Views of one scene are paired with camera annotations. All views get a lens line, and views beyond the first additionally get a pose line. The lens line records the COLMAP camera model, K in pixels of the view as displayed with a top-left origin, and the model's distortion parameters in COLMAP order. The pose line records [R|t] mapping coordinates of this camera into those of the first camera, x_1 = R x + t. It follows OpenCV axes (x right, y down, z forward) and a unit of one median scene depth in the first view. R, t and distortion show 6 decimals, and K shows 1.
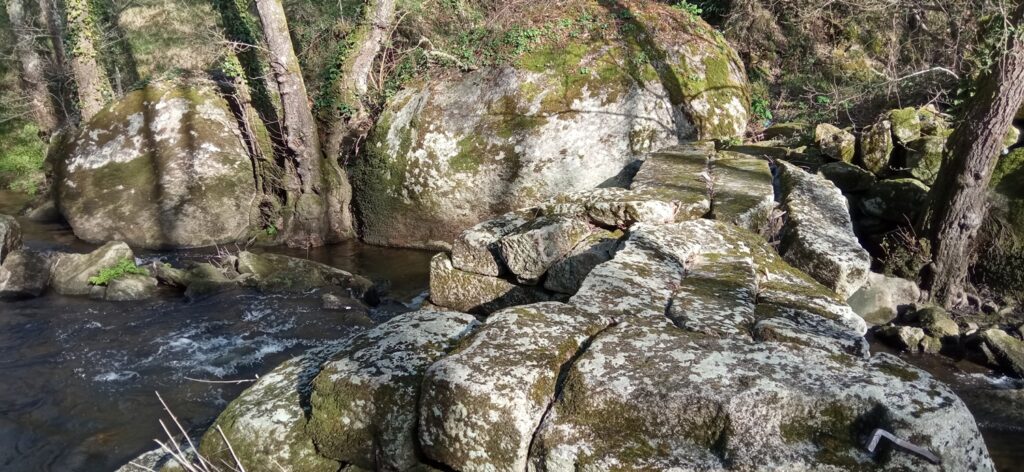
lens RADIAL K [[812.8, 0, 512.2], [0, 812.8, 238.1], [0, 0, 1]] dist [0.105879, -0.191231]
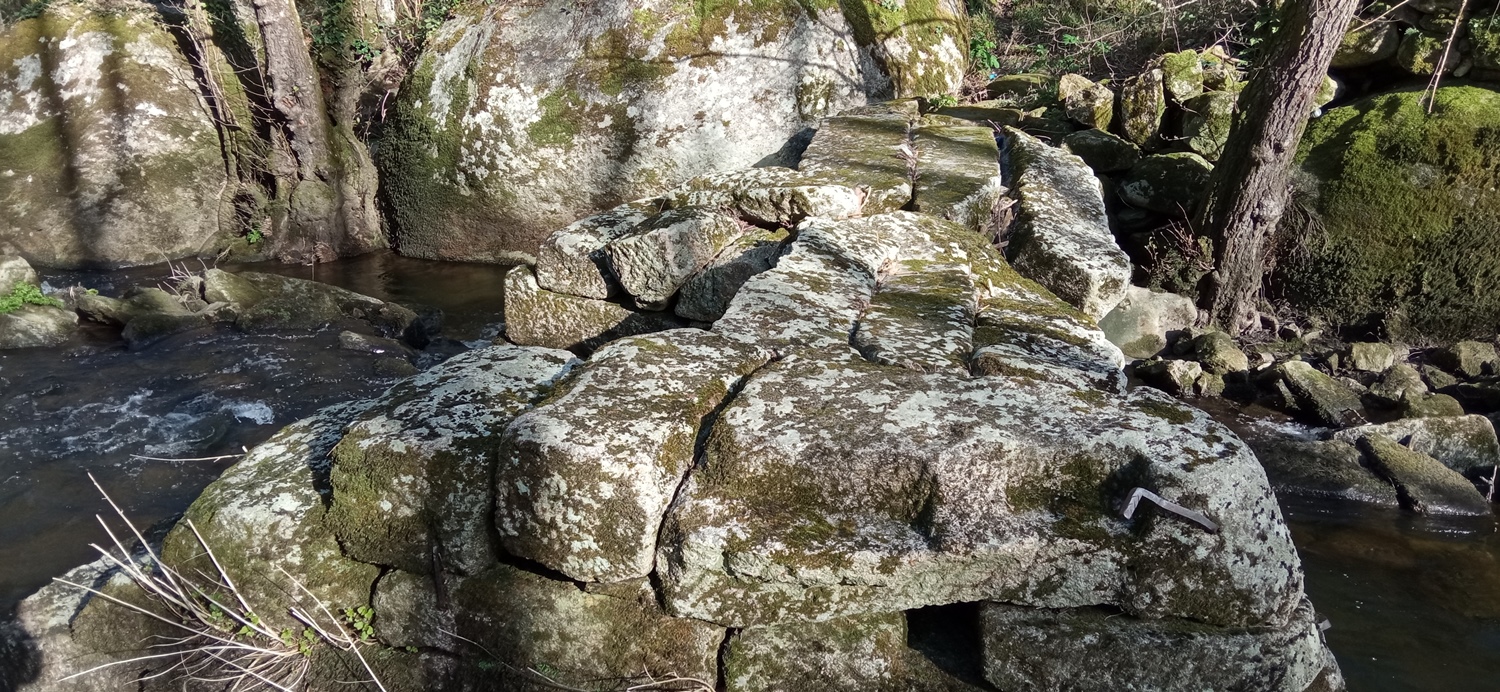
lens RADIAL K [[1190.6, 0, 750.3], [0, 1190.6, 349.1], [0, 0, 1]] dist [0.105879, -0.191231]
pose [[0.994565, -0.020575, 0.102060, -0.000682], [0.012073, 0.996457, 0.083230, 0.005719], [-0.103411, -0.081545, 0.991290, -0.002568]]
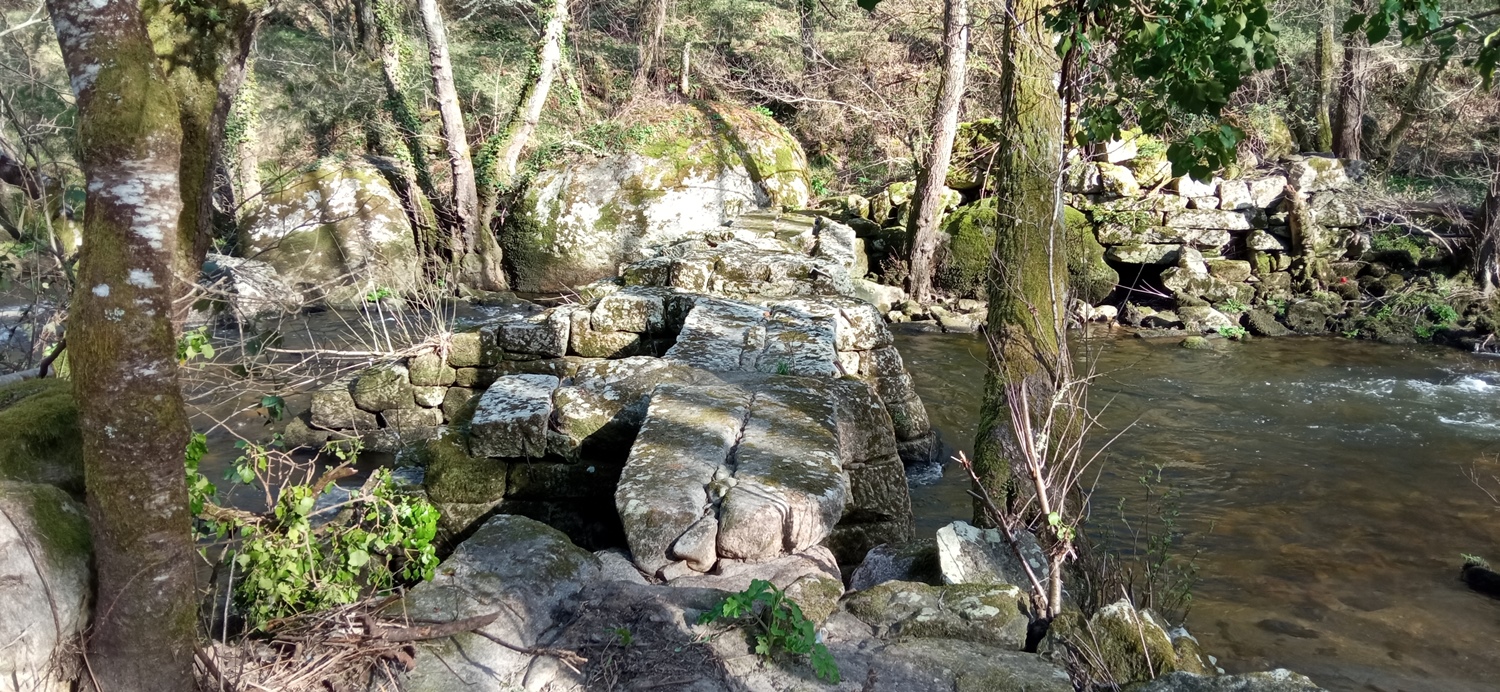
lens RADIAL K [[1190.6, 0, 750.3], [0, 1190.6, 349.1], [0, 0, 1]] dist [0.105879, -0.191231]
pose [[0.983130, -0.026507, 0.180975, -0.234715], [0.033602, 0.998778, -0.036247, 0.247954], [-0.179793, 0.041717, 0.982819, -1.256884]]
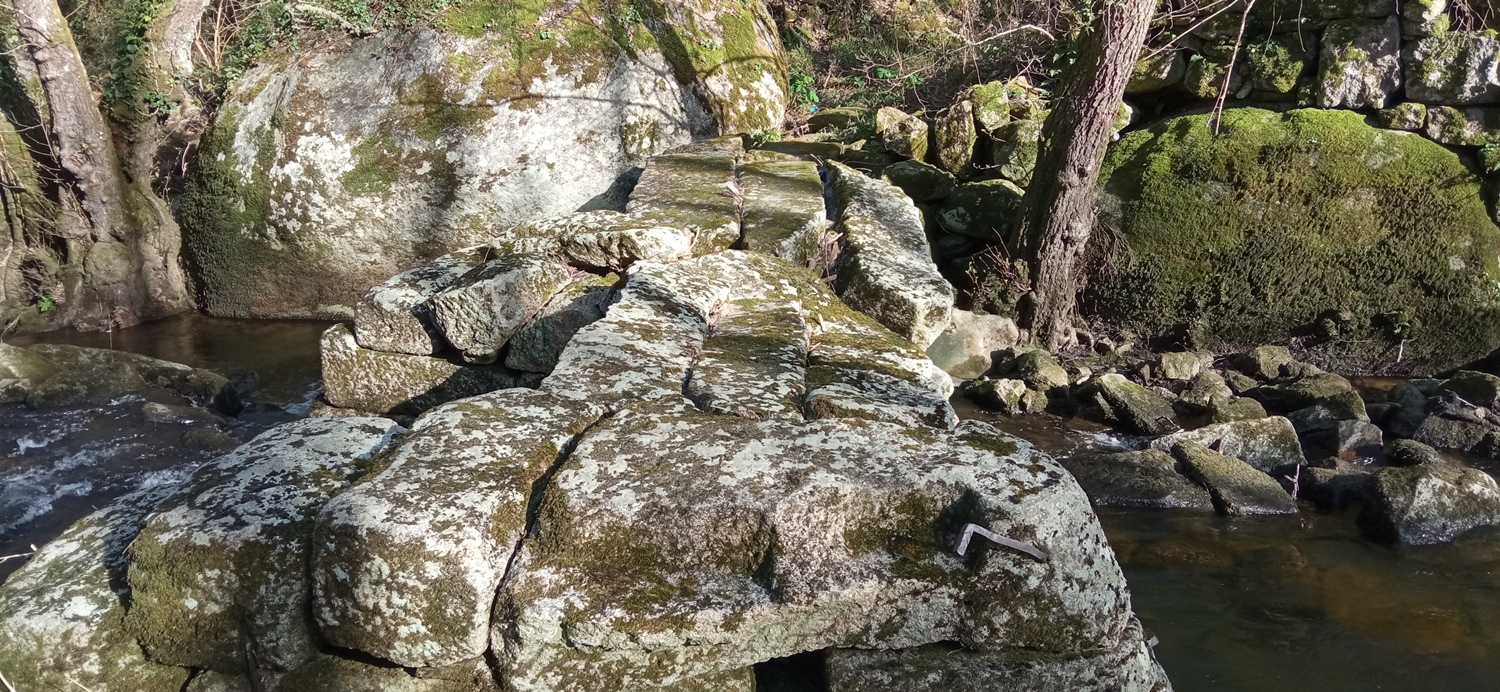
lens RADIAL K [[1190.6, 0, 750.3], [0, 1190.6, 349.1], [0, 0, 1]] dist [0.105879, -0.191231]
pose [[0.969753, -0.074389, 0.232478, 0.005088], [0.061466, 0.996159, 0.062357, -0.001425], [-0.236224, -0.046182, 0.970601, 0.003154]]
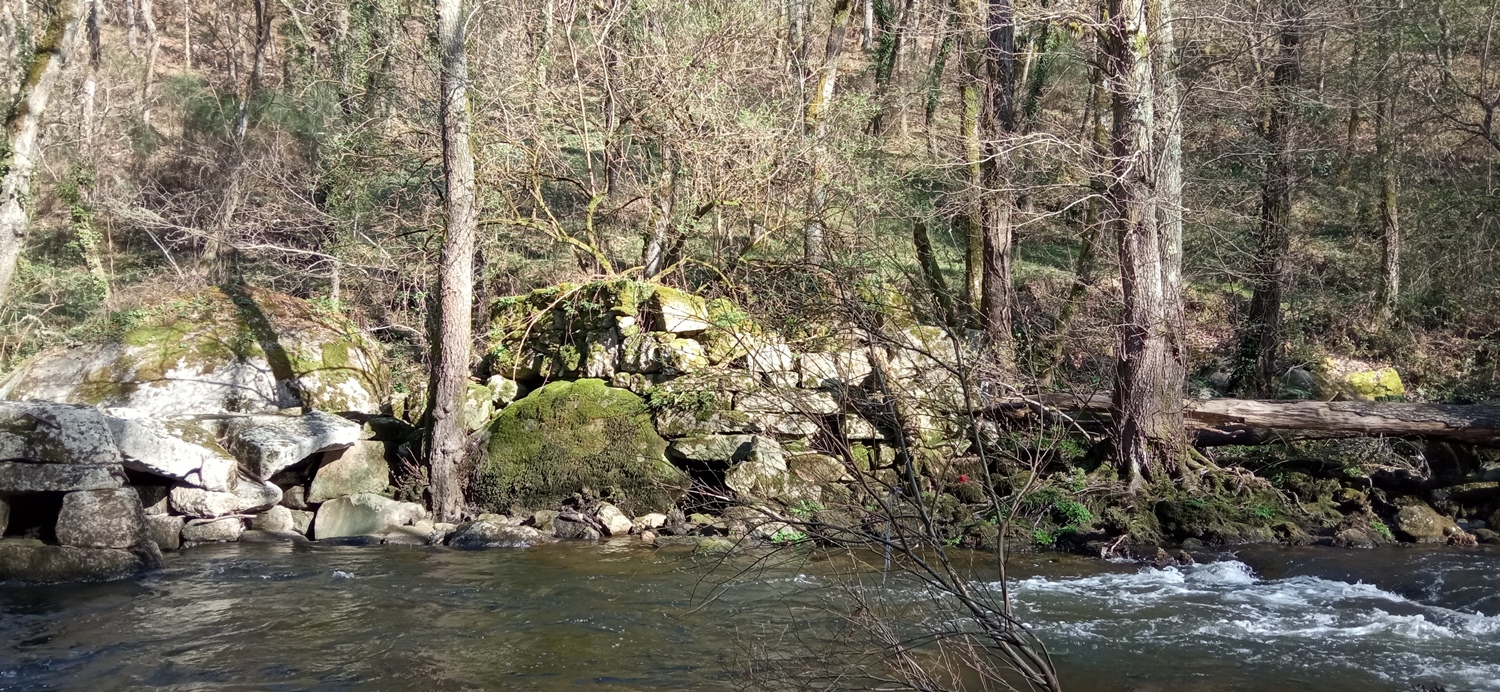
lens RADIAL K [[1190.6, 0, 750.3], [0, 1190.6, 349.1], [0, 0, 1]] dist [0.105879, -0.191231]
pose [[0.963931, 0.026038, 0.264877, 0.479246], [0.052138, 0.957448, -0.283858, 0.359178], [-0.260997, 0.287429, 0.921556, -0.812864]]
